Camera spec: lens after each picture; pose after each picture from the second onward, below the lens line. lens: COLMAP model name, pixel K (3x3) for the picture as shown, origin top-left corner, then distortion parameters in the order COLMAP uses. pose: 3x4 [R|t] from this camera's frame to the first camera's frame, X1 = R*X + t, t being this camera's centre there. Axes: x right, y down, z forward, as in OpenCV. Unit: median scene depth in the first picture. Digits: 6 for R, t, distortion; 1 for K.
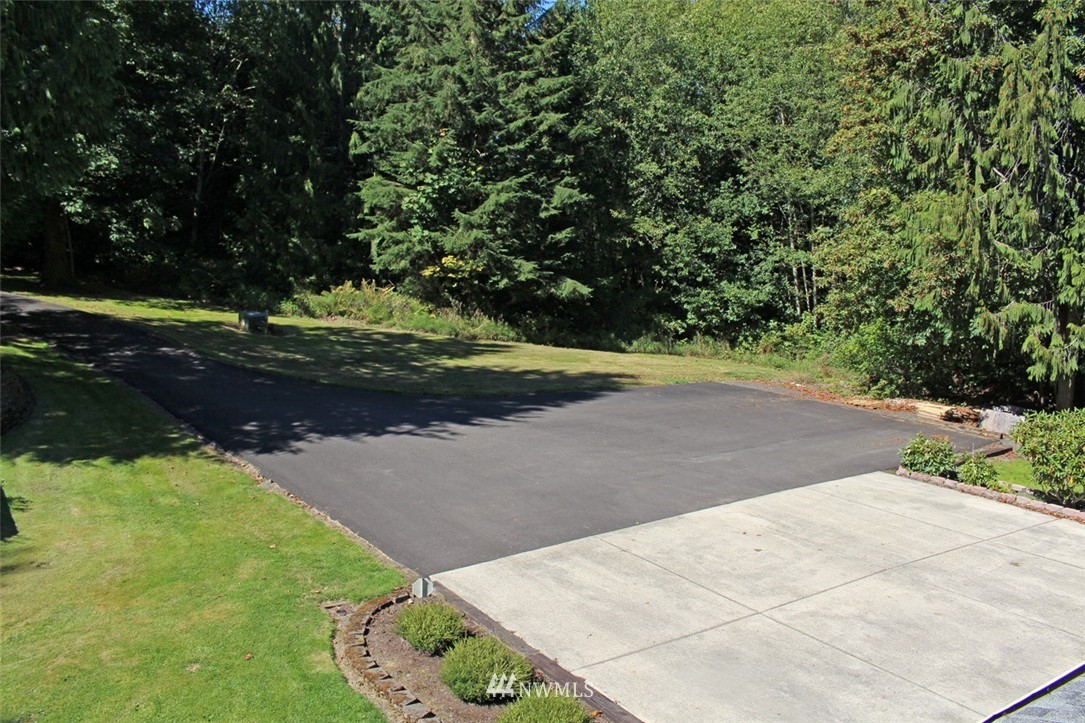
lens RADIAL K [[899.1, 0, 542.5], [0, 899.1, 361.5], [0, 0, 1]] dist [-0.136773, 0.098820]
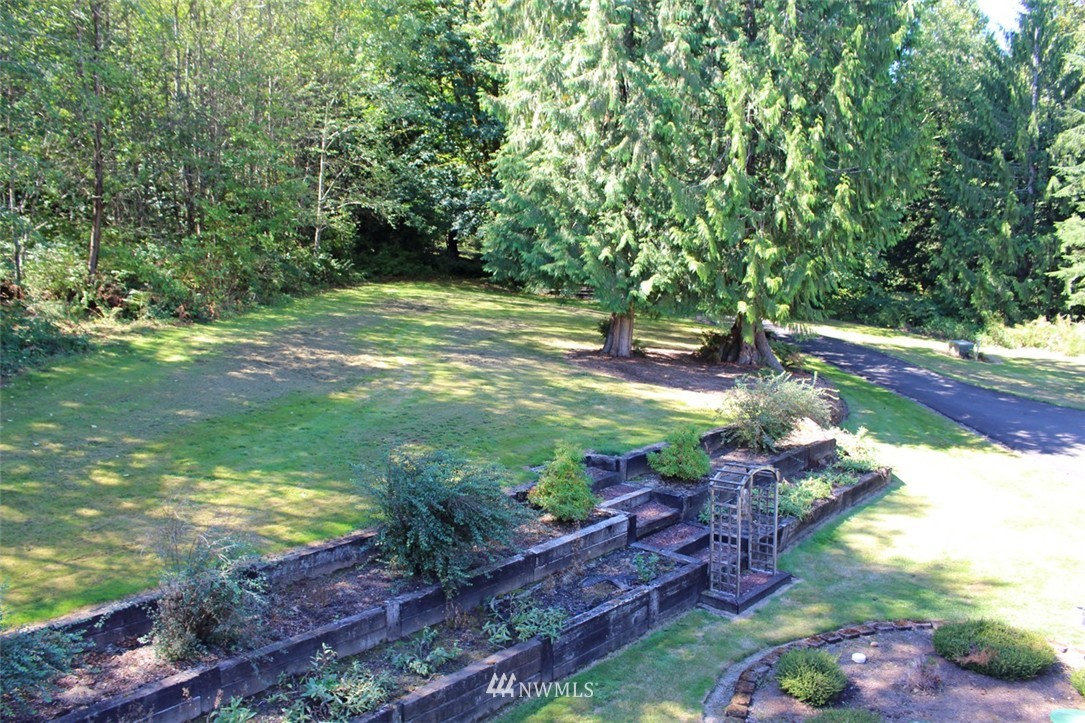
lens RADIAL K [[899.1, 0, 542.5], [0, 899.1, 361.5], [0, 0, 1]] dist [-0.136773, 0.098820]
pose [[0.799627, 0.047314, -0.598630, -0.072350], [-0.066011, 0.997775, -0.009313, 0.014334], [0.596858, 0.046963, 0.800971, -0.196826]]
